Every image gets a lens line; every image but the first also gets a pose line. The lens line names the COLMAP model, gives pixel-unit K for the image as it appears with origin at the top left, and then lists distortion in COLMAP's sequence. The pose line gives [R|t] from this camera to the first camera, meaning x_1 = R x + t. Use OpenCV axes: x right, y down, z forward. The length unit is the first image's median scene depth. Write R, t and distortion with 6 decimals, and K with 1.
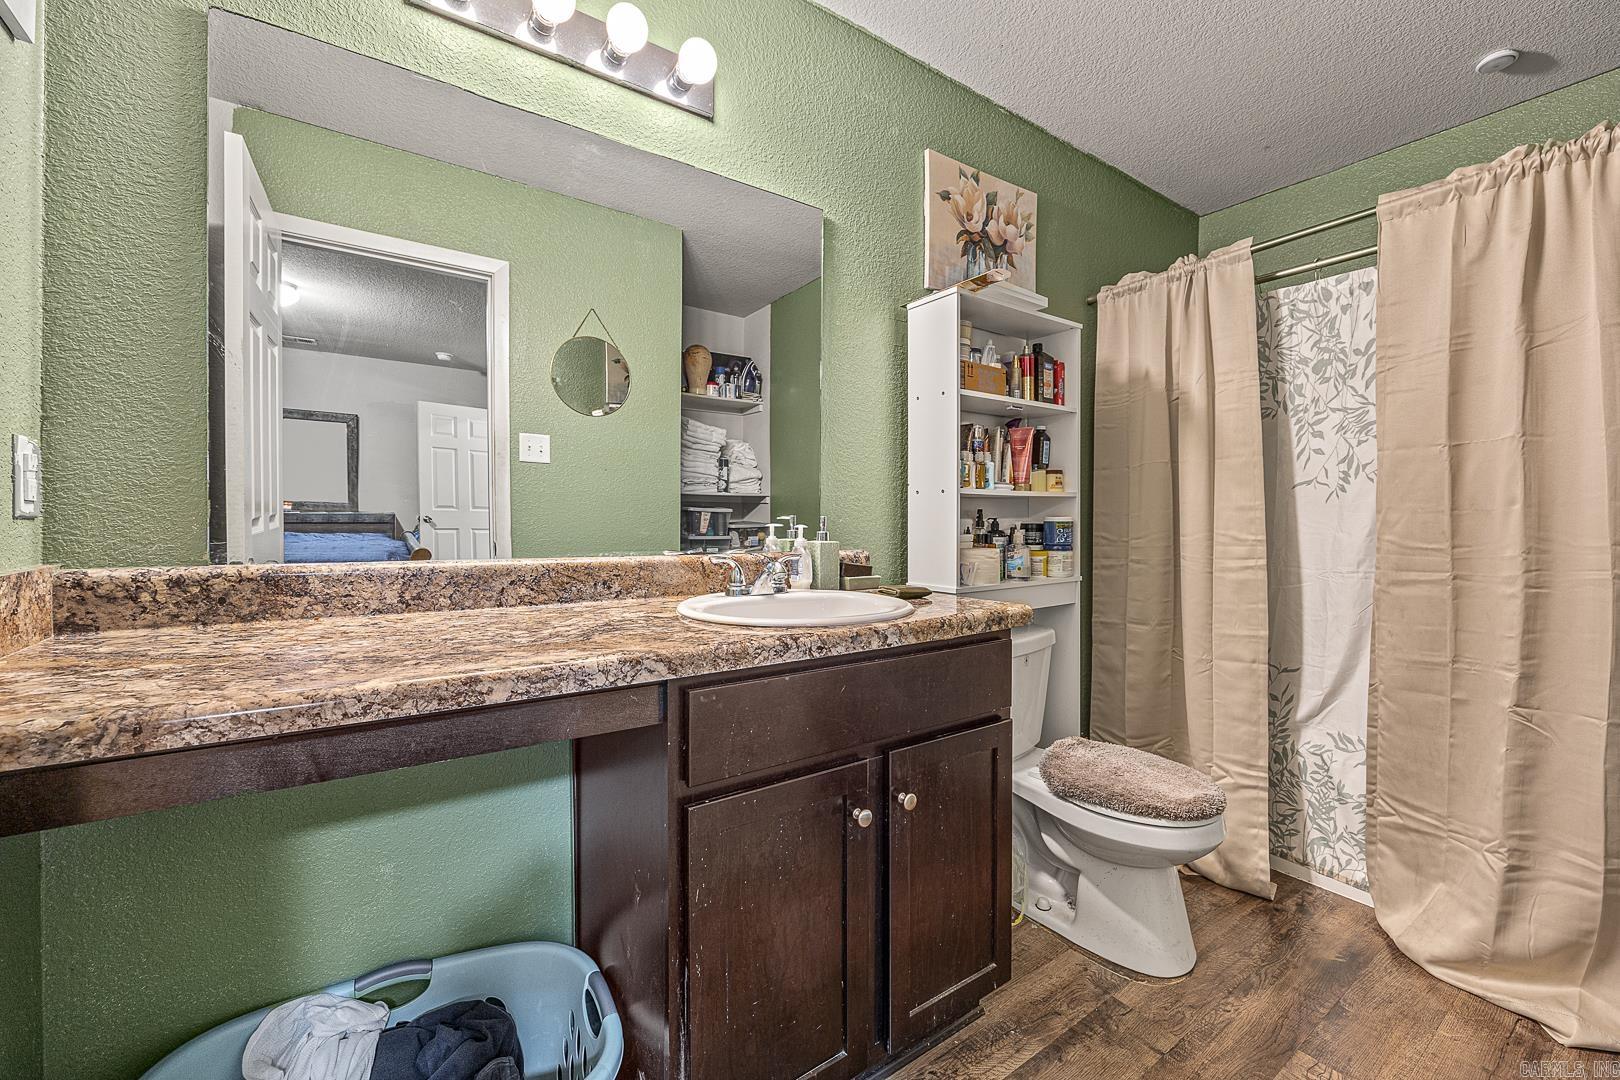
lens RADIAL K [[663.3, 0, 812.6], [0, 663.3, 522.8], [0, 0, 1]] dist [-0.002266, -0.001566]
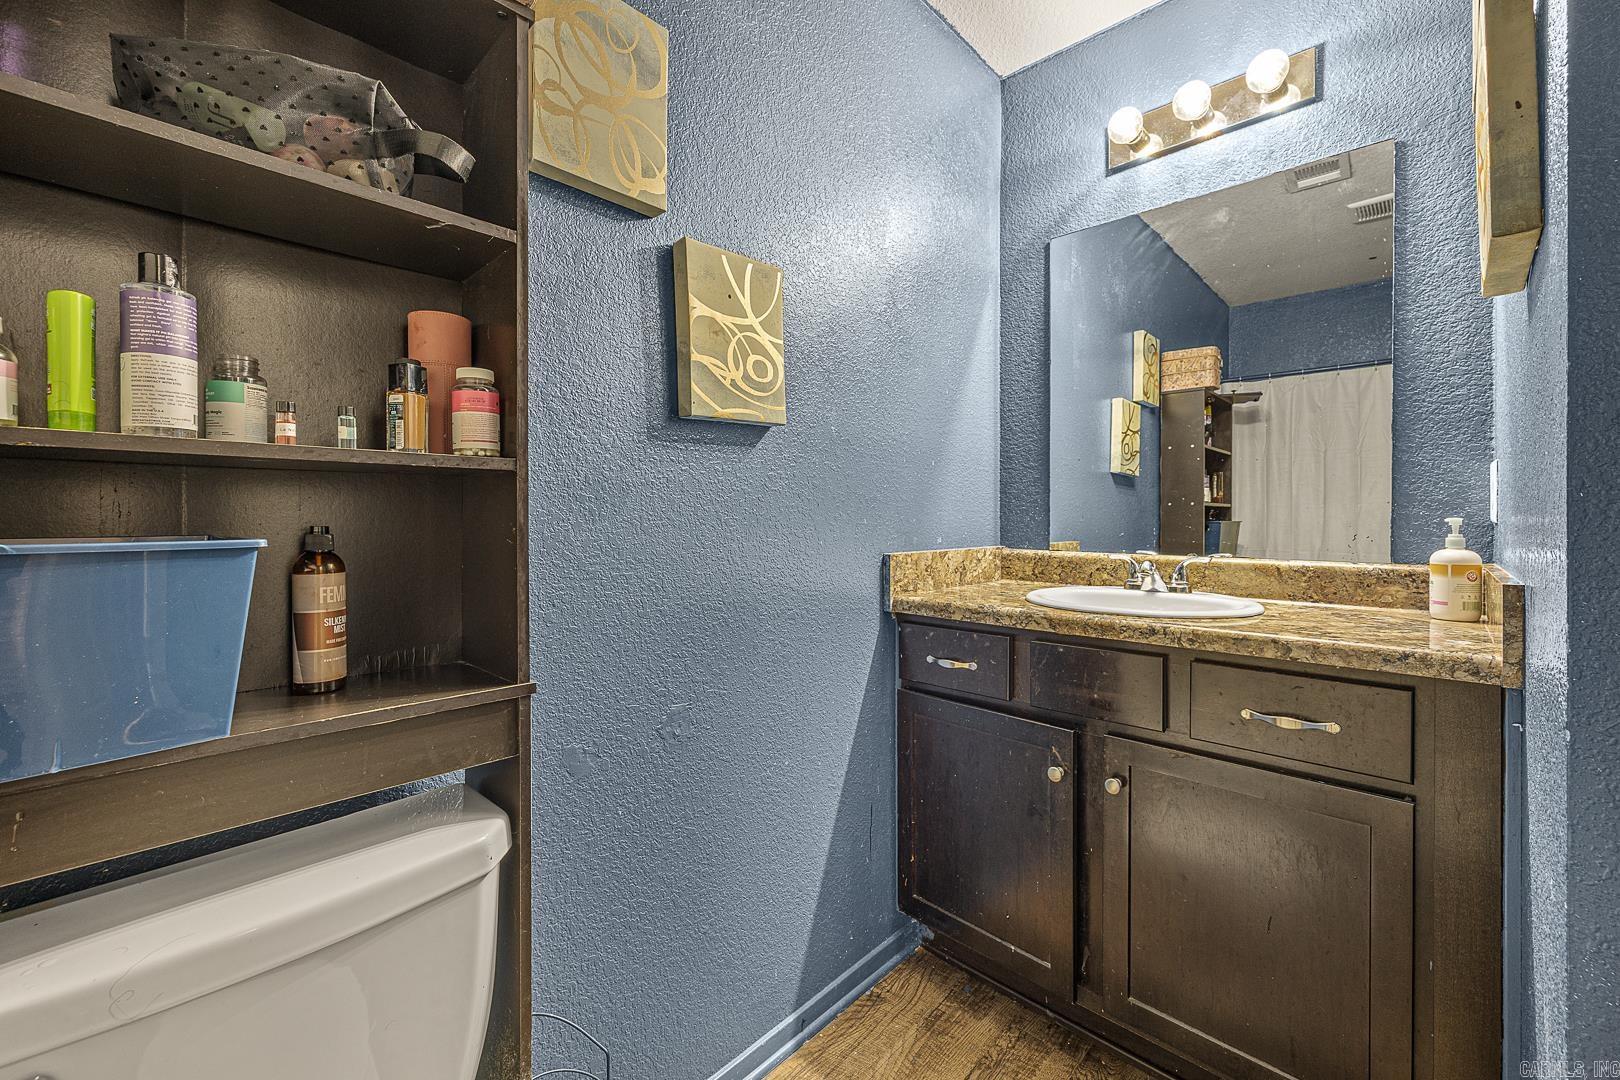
lens RADIAL K [[663.3, 0, 808.3], [0, 663.3, 530.8], [0, 0, 1]] dist [-0.002266, -0.001566]
pose [[0.181148, 0.010110, -0.983404, 0.980852], [-0.008350, 0.999927, 0.008741, 0.002422], [0.983420, 0.006628, 0.181220, 0.175926]]
